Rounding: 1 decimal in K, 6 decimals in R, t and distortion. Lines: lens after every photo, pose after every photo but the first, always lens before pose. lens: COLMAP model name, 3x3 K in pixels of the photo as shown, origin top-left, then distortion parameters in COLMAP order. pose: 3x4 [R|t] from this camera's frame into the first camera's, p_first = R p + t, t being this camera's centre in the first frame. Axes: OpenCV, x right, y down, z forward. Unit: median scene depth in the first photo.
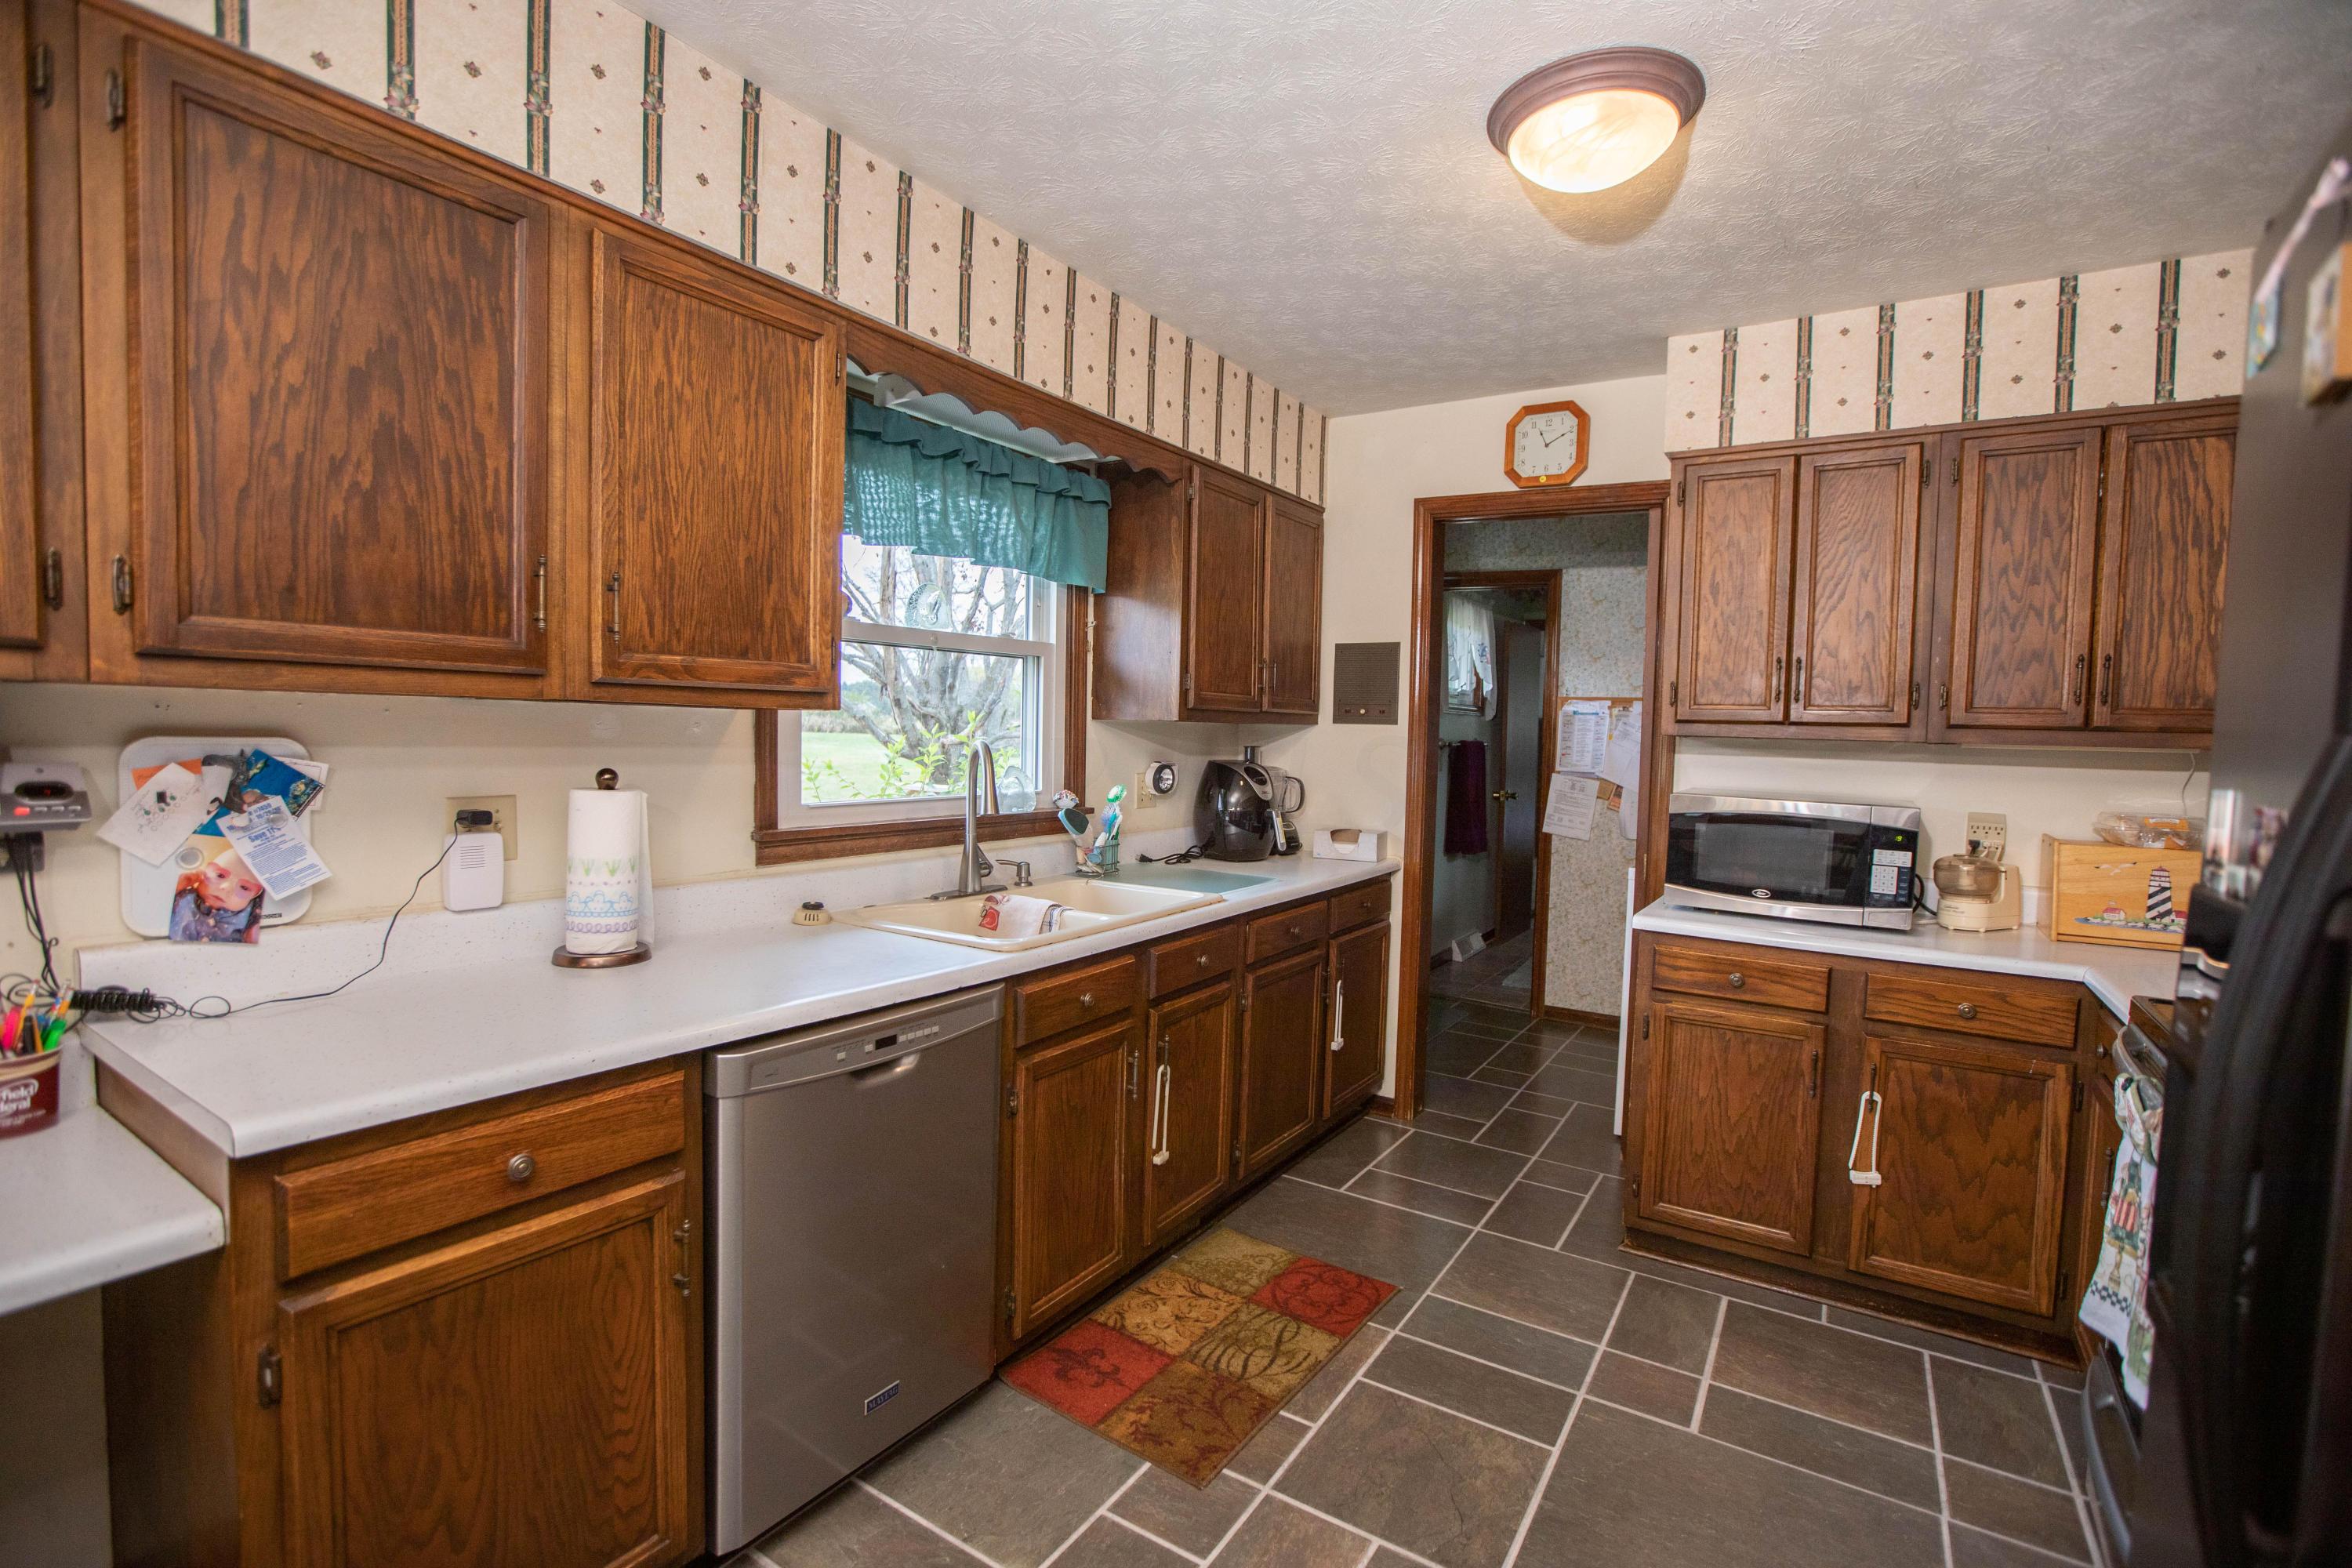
lens RADIAL K [[1072.3, 0, 1168.3], [0, 1072.3, 784.5], [0, 0, 1]] dist [-0.062334, 0.032969]
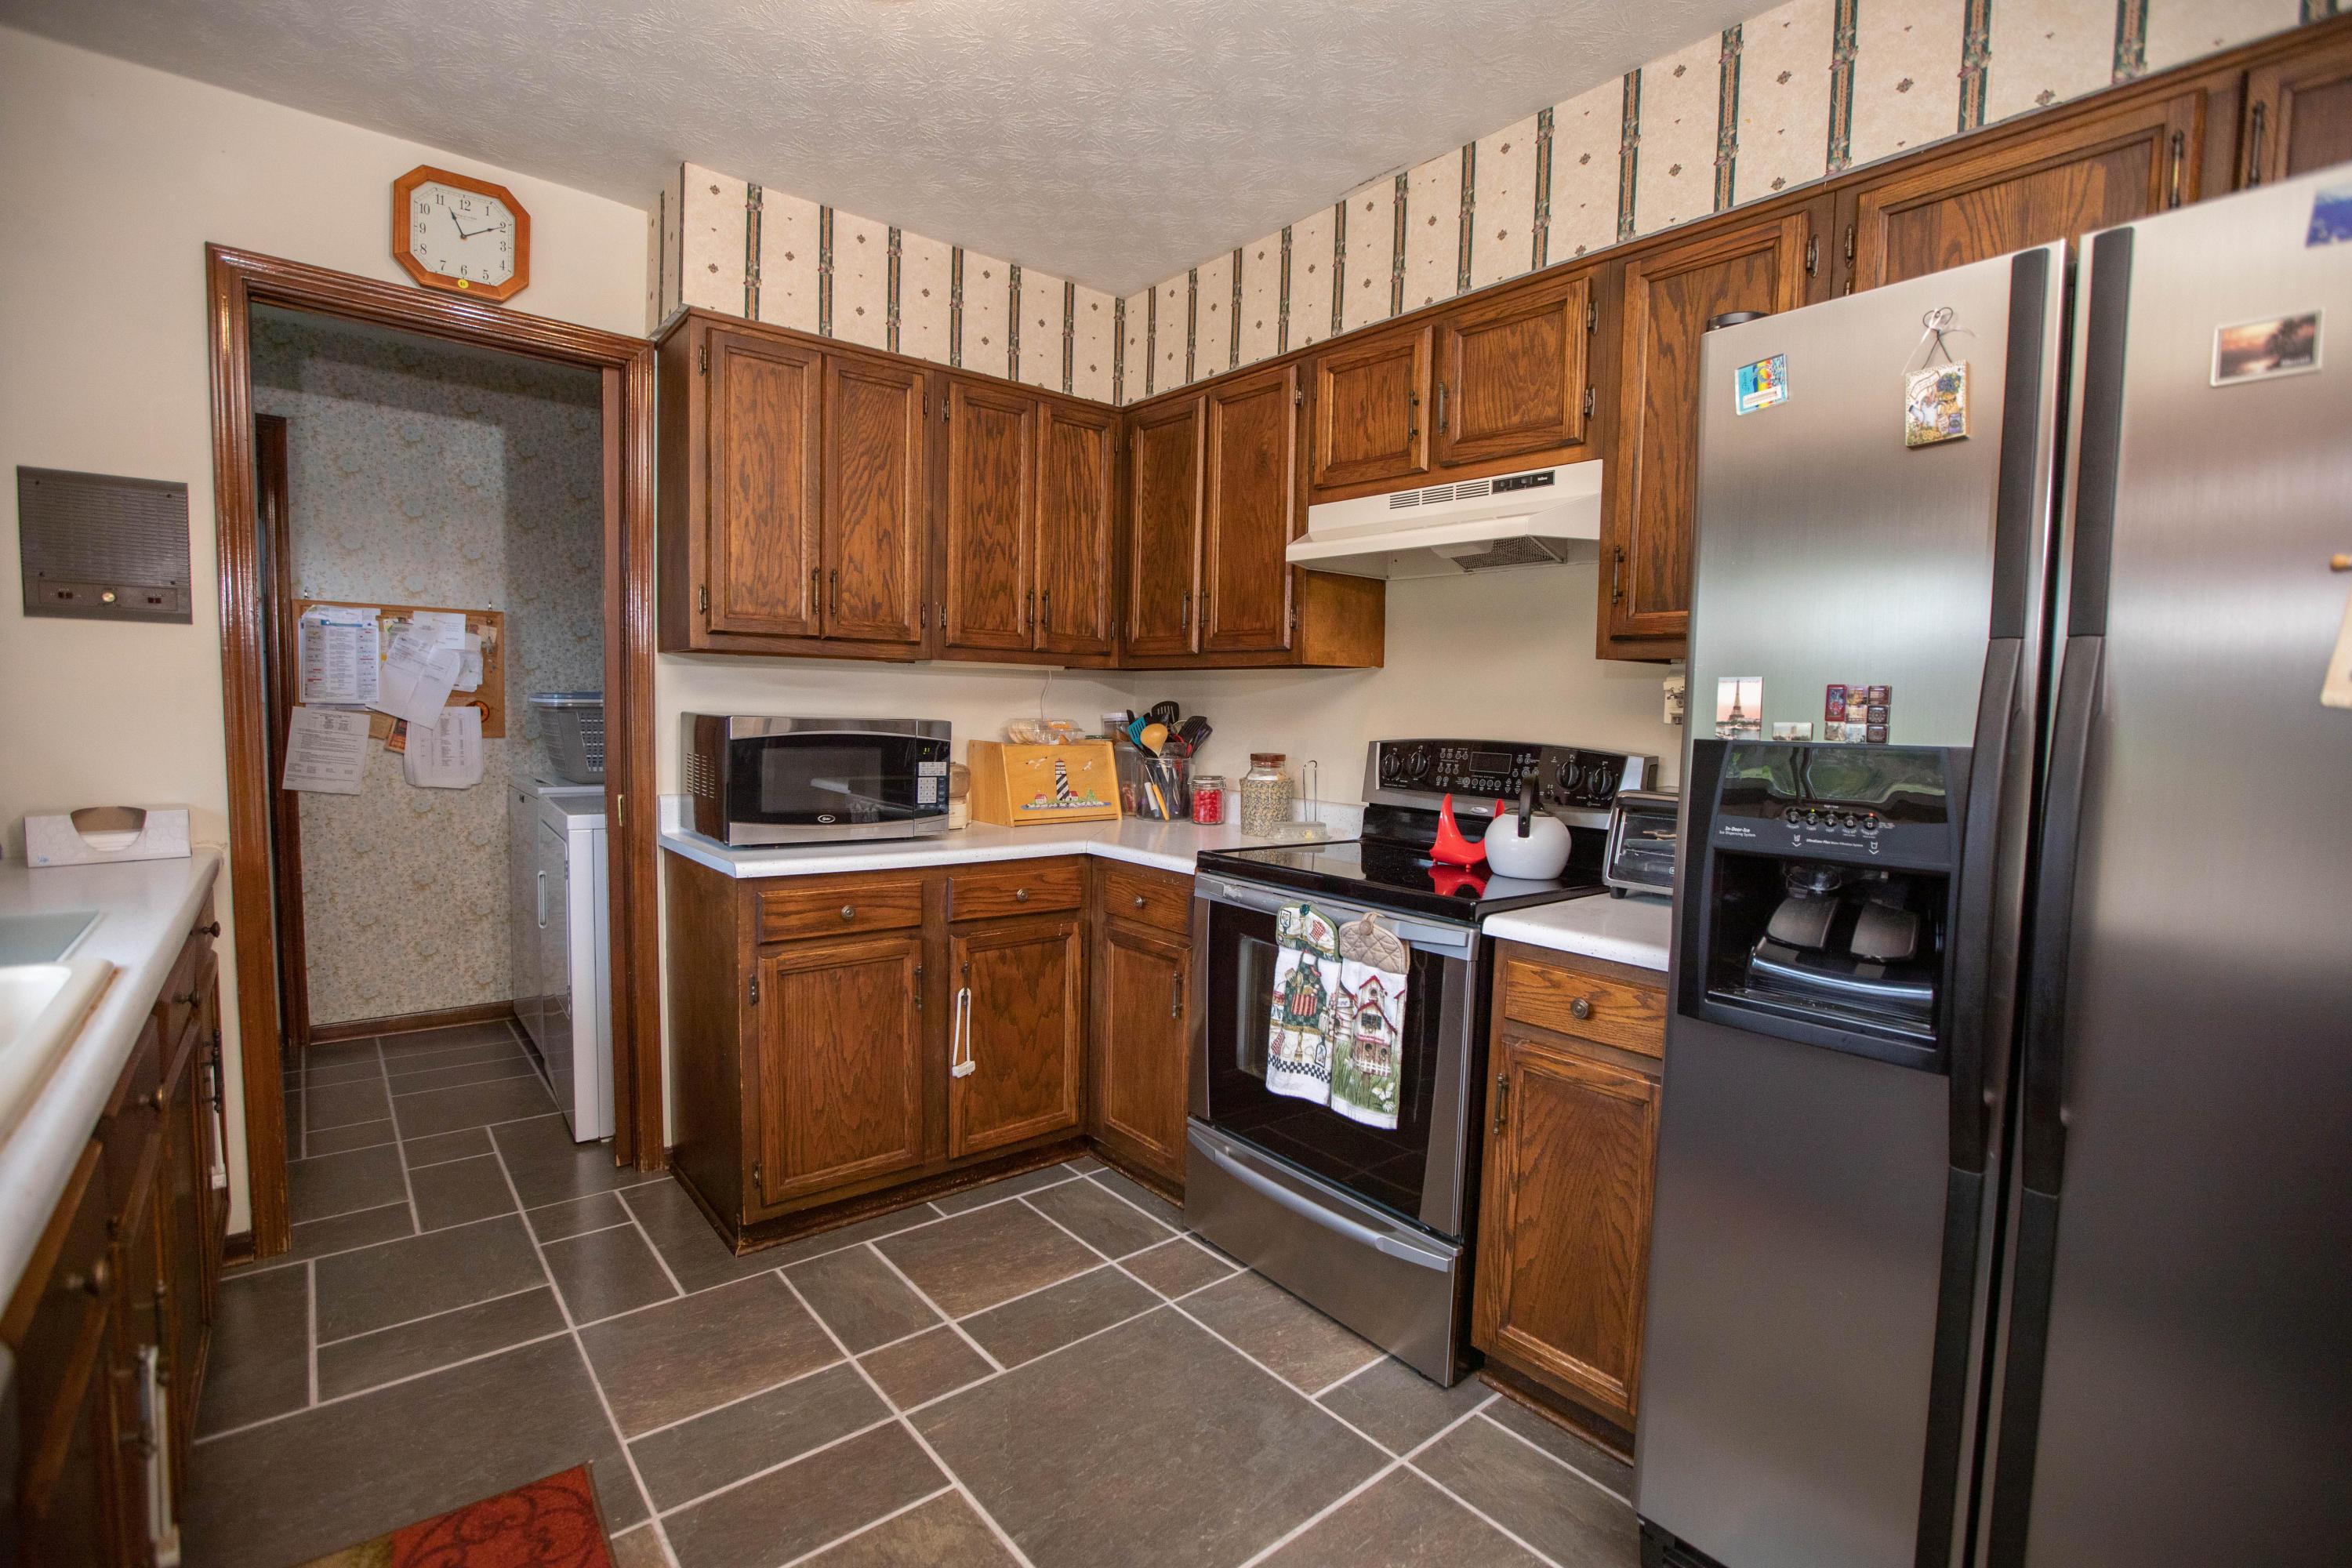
lens RADIAL K [[1072.3, 0, 1168.3], [0, 1072.3, 784.5], [0, 0, 1]] dist [-0.062334, 0.032969]
pose [[0.301480, -0.091365, 0.949085, -0.253585], [0.031987, 0.995807, 0.085702, 0.001042], [-0.952936, 0.004521, 0.303138, 0.434663]]
